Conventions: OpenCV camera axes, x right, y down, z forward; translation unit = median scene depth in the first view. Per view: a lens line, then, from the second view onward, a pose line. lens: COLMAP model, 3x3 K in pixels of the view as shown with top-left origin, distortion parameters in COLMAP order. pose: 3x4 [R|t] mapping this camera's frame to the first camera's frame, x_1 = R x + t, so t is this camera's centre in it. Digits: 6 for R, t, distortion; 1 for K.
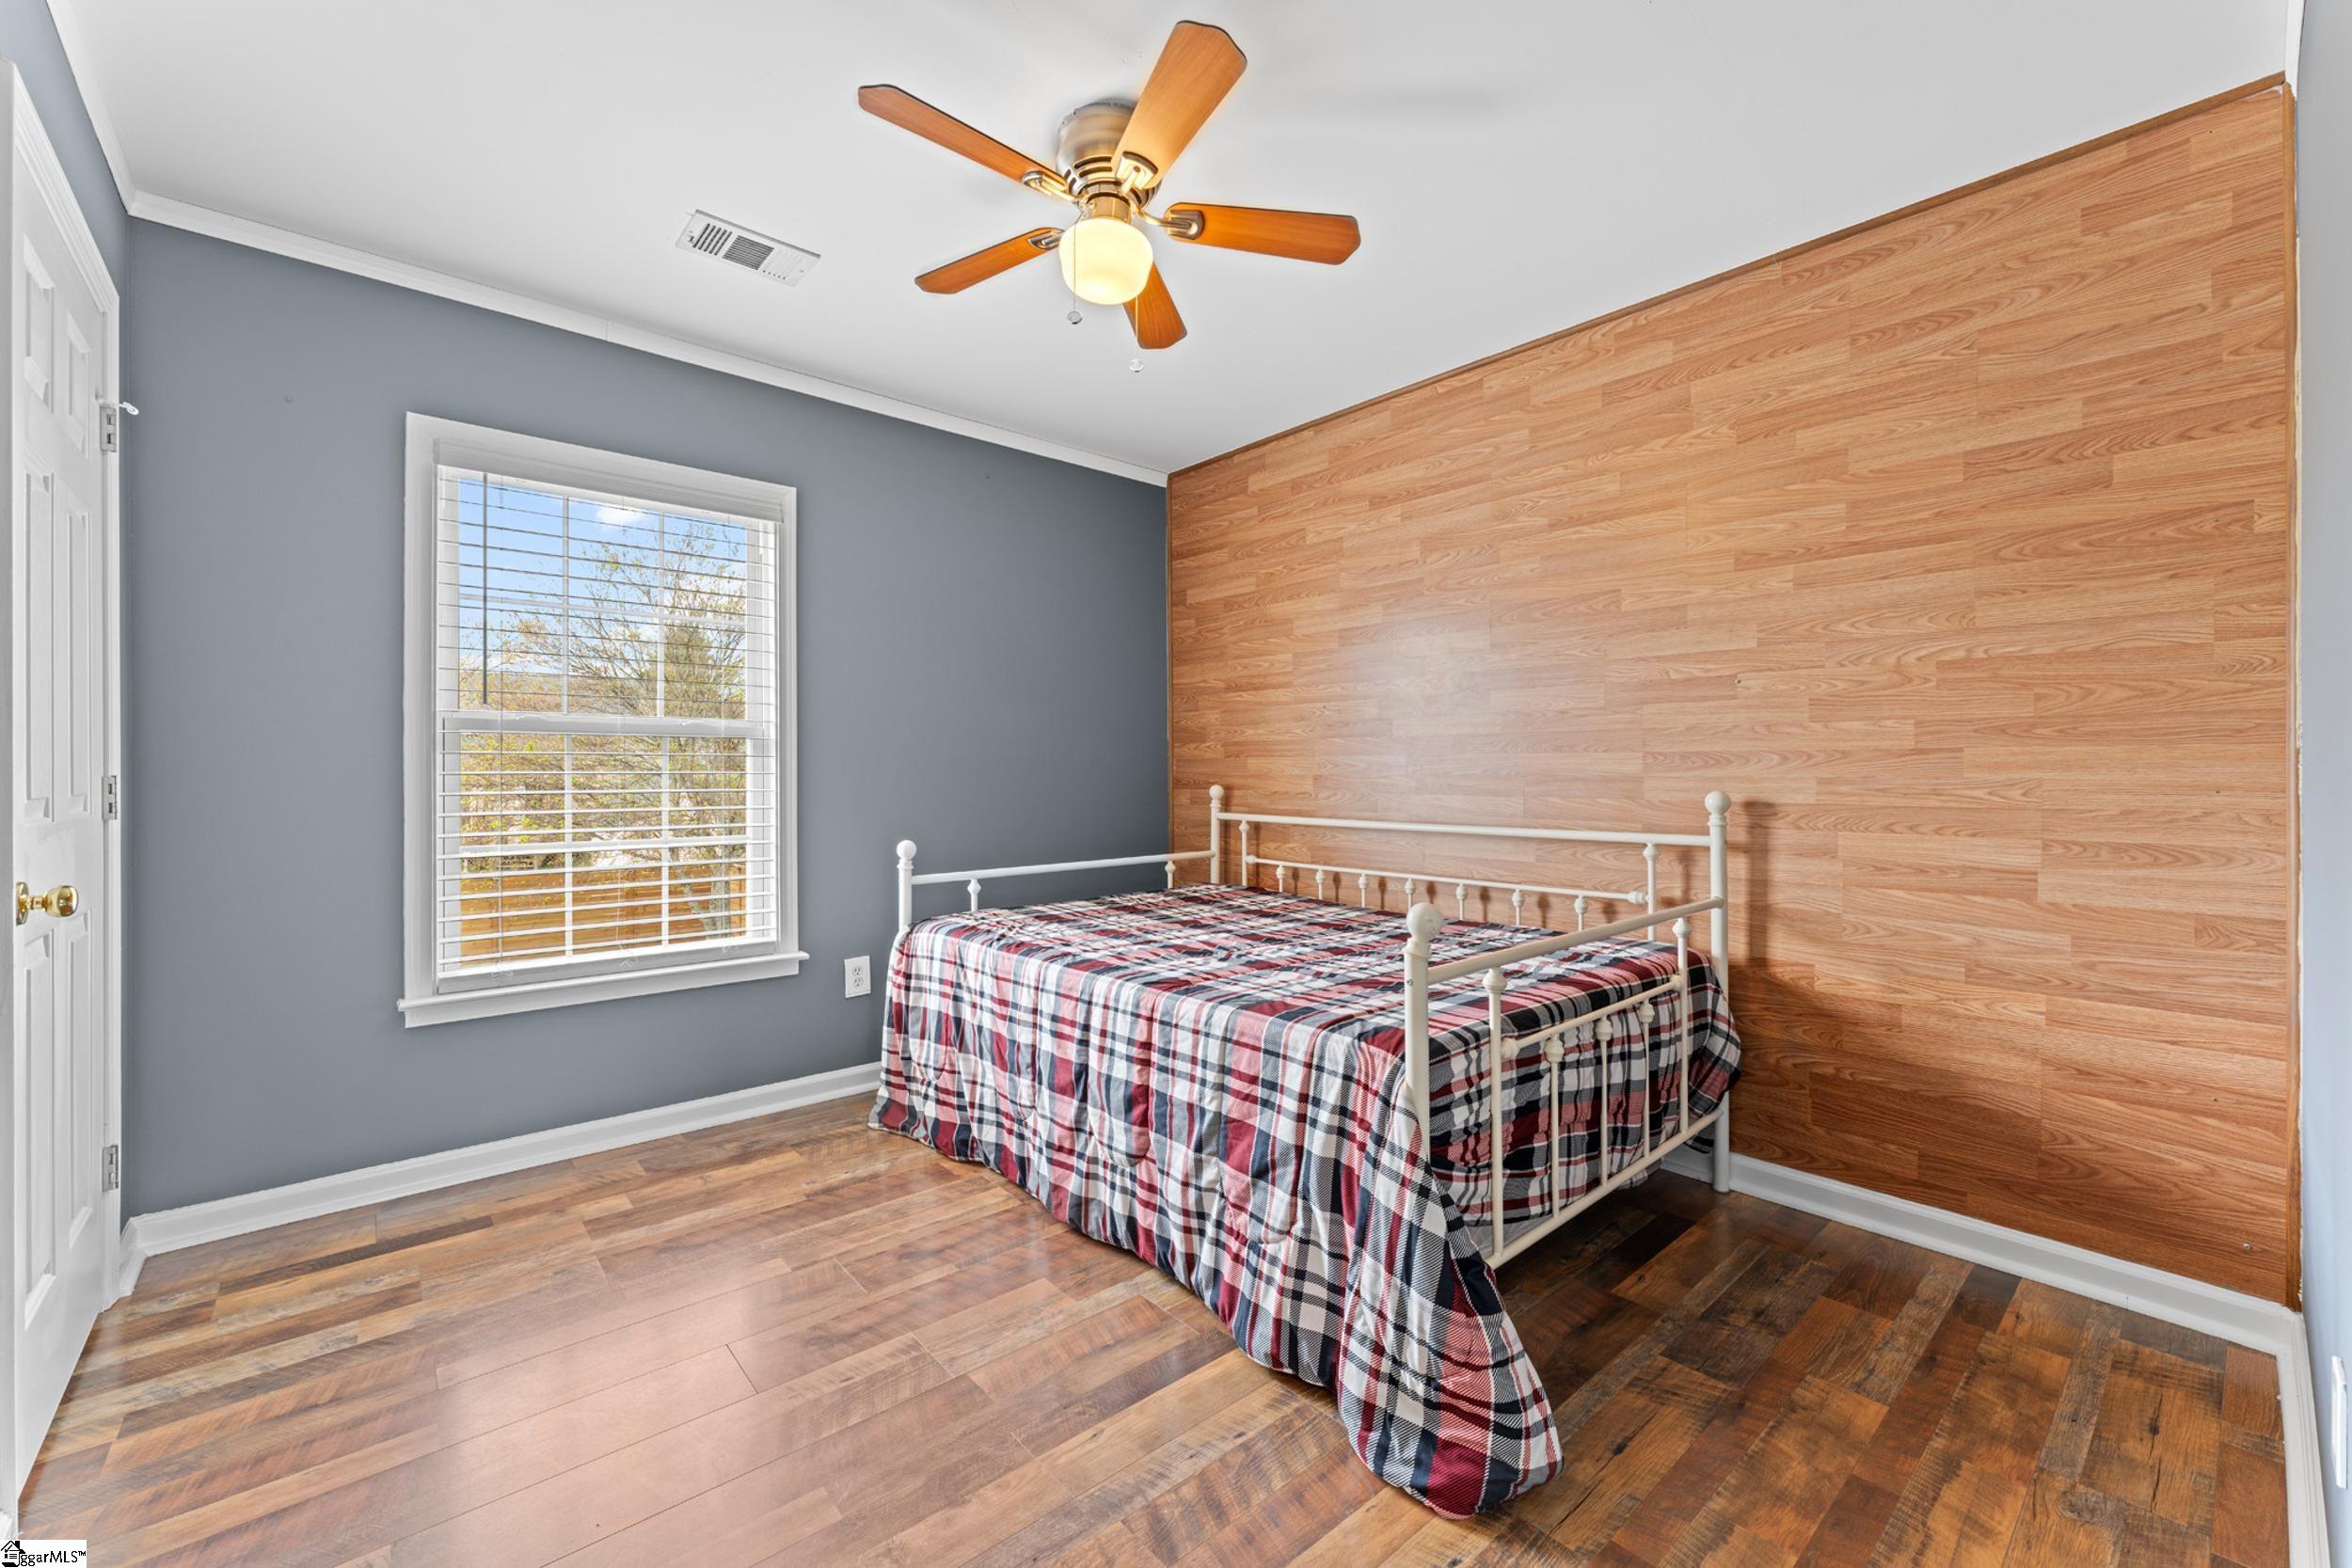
lens RADIAL K [[944.2, 0, 1174.1], [0, 944.2, 772.4], [0, 0, 1]] dist [-0.001020, 0.000710]
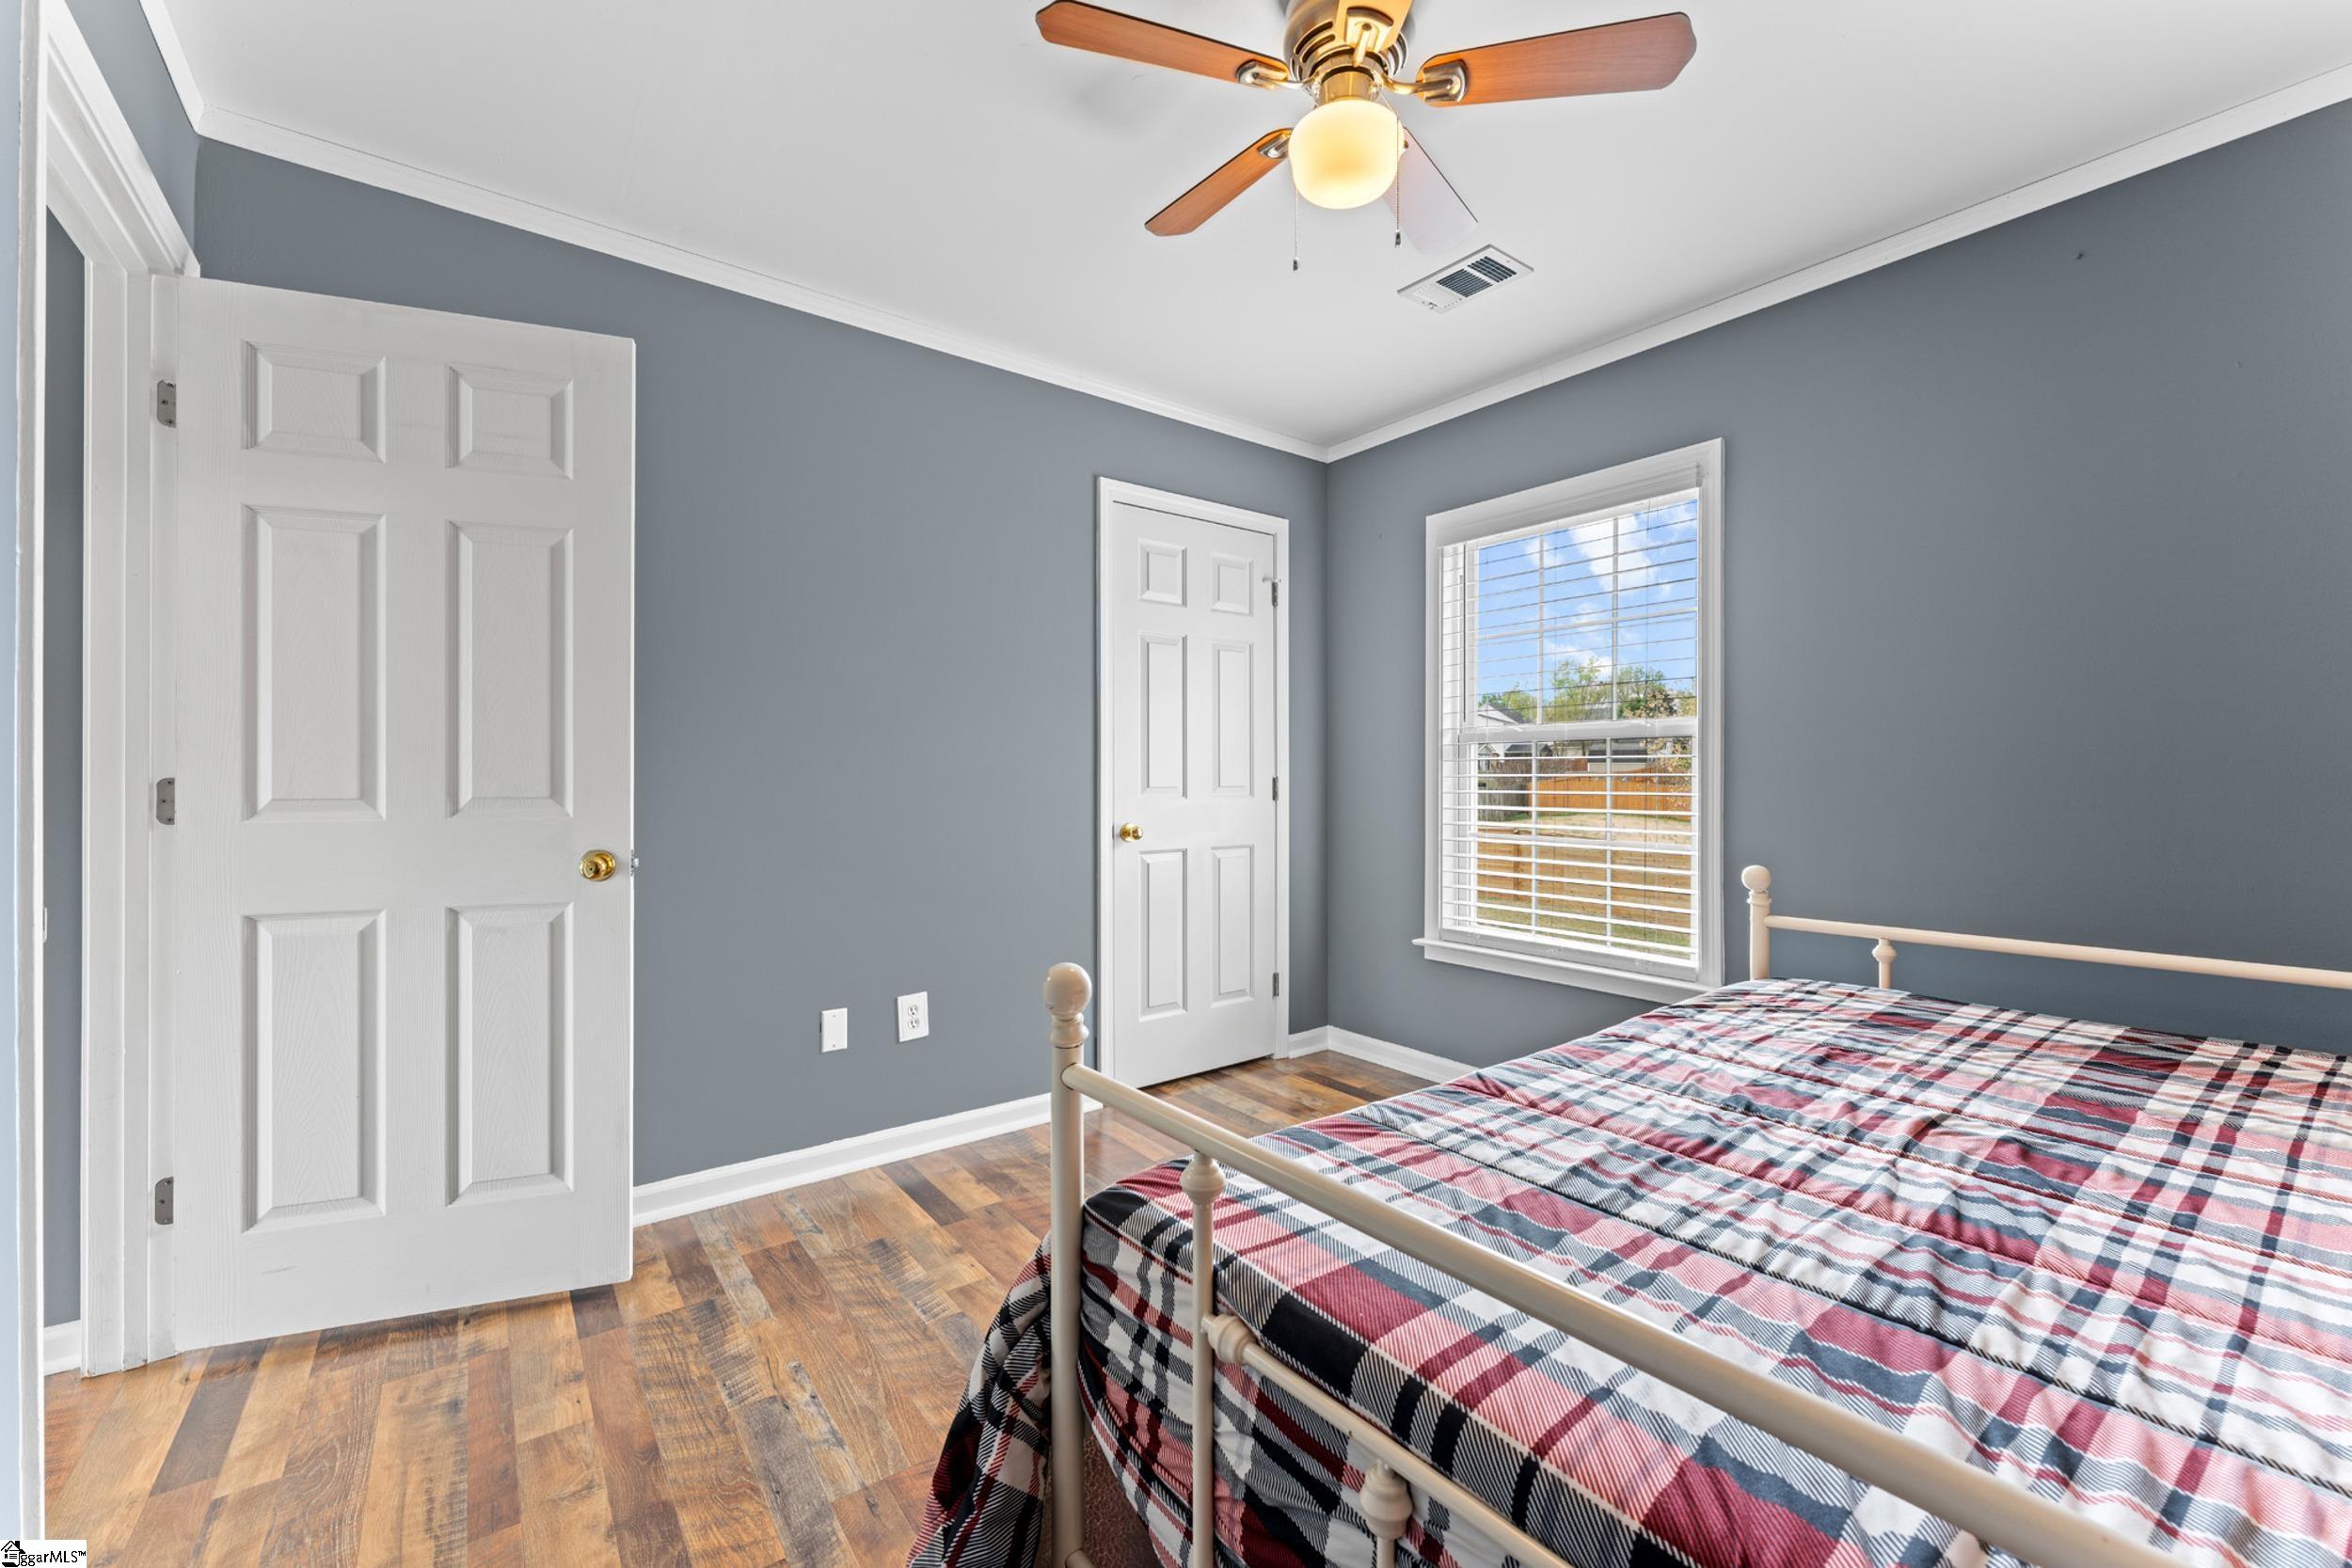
lens RADIAL K [[944.2, 0, 1179.2], [0, 944.2, 785.7], [0, 0, 1]] dist [-0.001020, 0.000710]
pose [[-0.069329, 0.002482, -0.997591, 0.490967], [-0.009345, 0.999951, 0.003137, 0.011544], [0.997550, 0.009540, -0.069303, 0.600969]]
